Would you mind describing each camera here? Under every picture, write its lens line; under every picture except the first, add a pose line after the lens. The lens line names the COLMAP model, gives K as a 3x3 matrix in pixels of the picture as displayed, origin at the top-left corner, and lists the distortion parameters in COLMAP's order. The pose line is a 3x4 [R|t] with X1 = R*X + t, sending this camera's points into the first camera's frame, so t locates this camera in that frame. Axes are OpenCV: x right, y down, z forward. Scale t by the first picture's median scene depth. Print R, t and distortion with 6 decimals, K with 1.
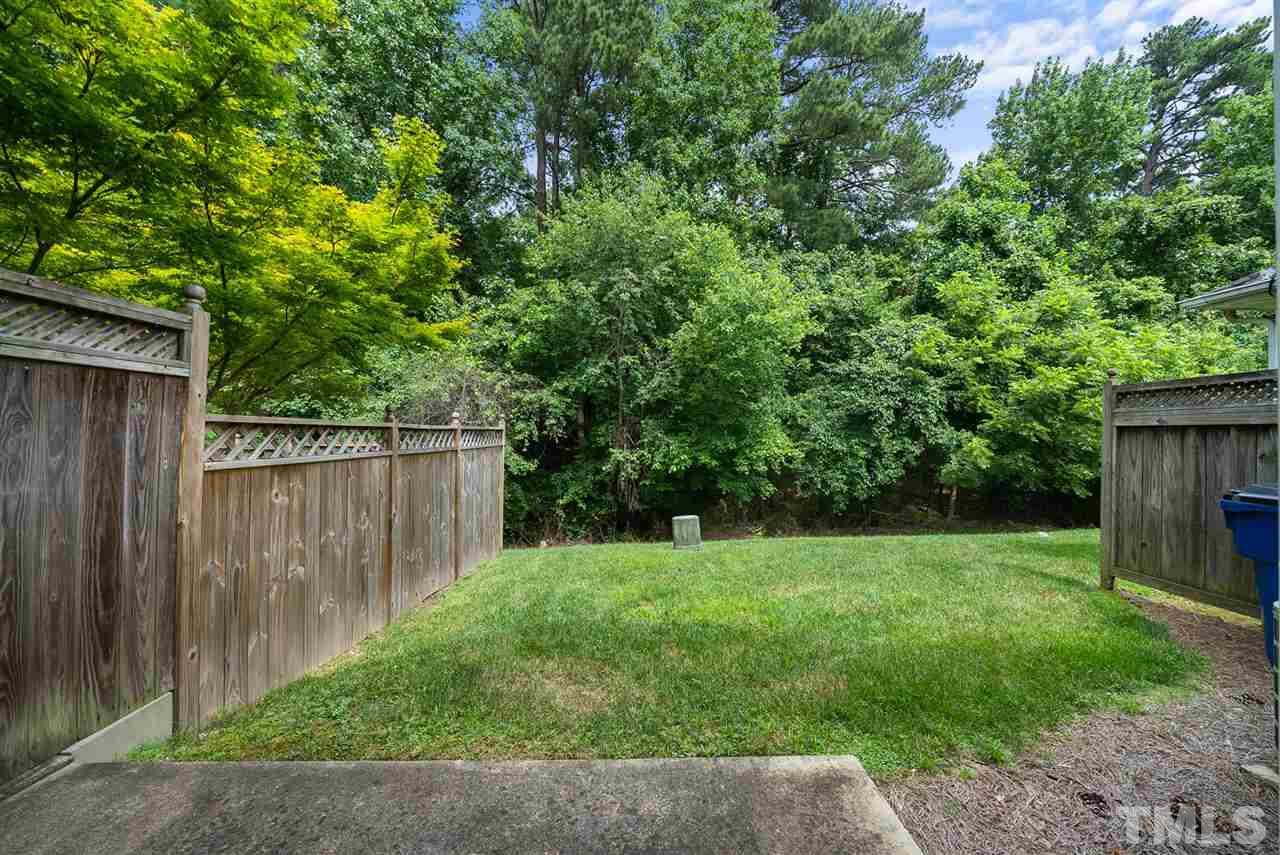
lens RADIAL K [[610.4, 0, 639.4], [0, 610.4, 430.6], [0, 0, 1]] dist [0.001031, -0.000606]
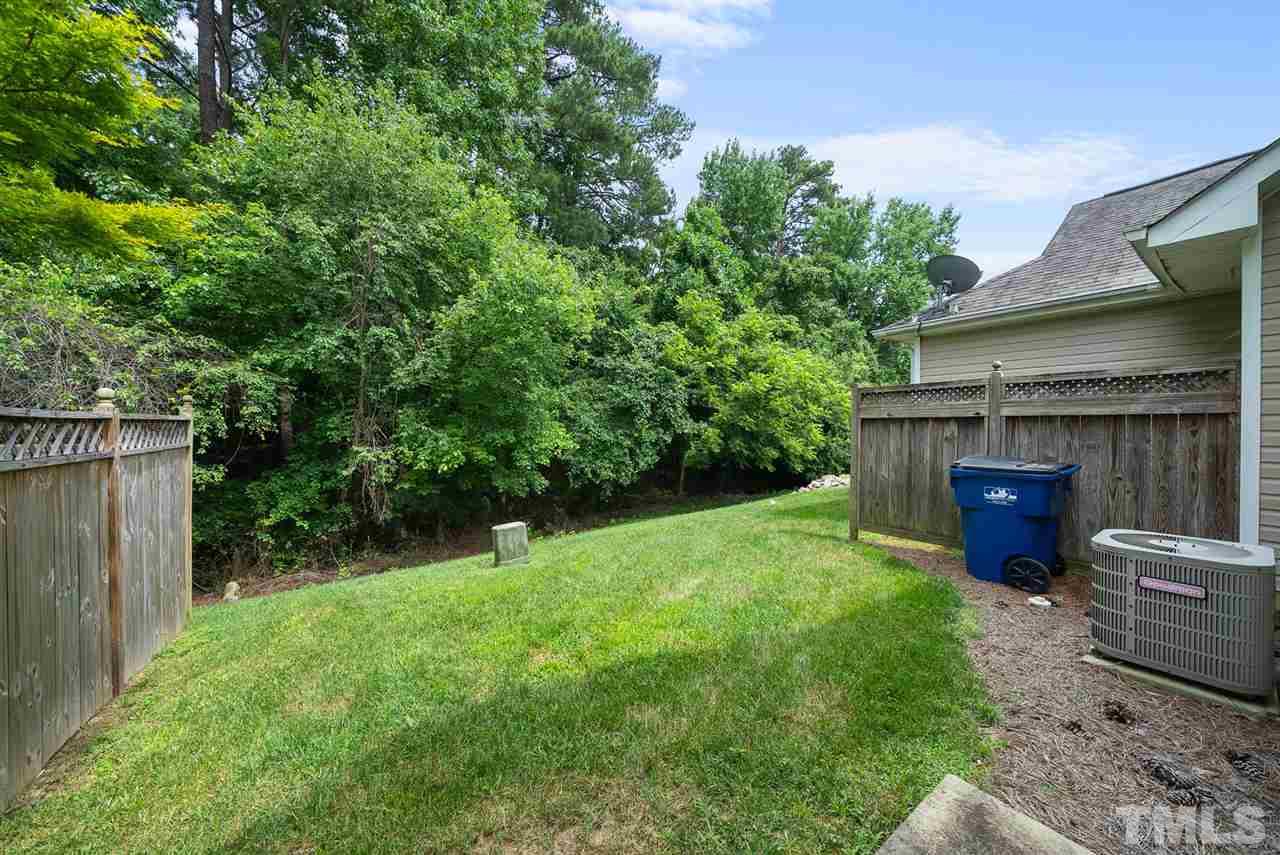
lens RADIAL K [[504.9, 0, 638.9], [0, 504.9, 433.1], [0, 0, 1]] dist [-0.002912, -0.000425]
pose [[0.757393, -0.014366, 0.652801, -0.203010], [0.001803, 0.999800, 0.019910, 0.001803], [-0.652957, -0.013903, 0.757268, 0.306063]]
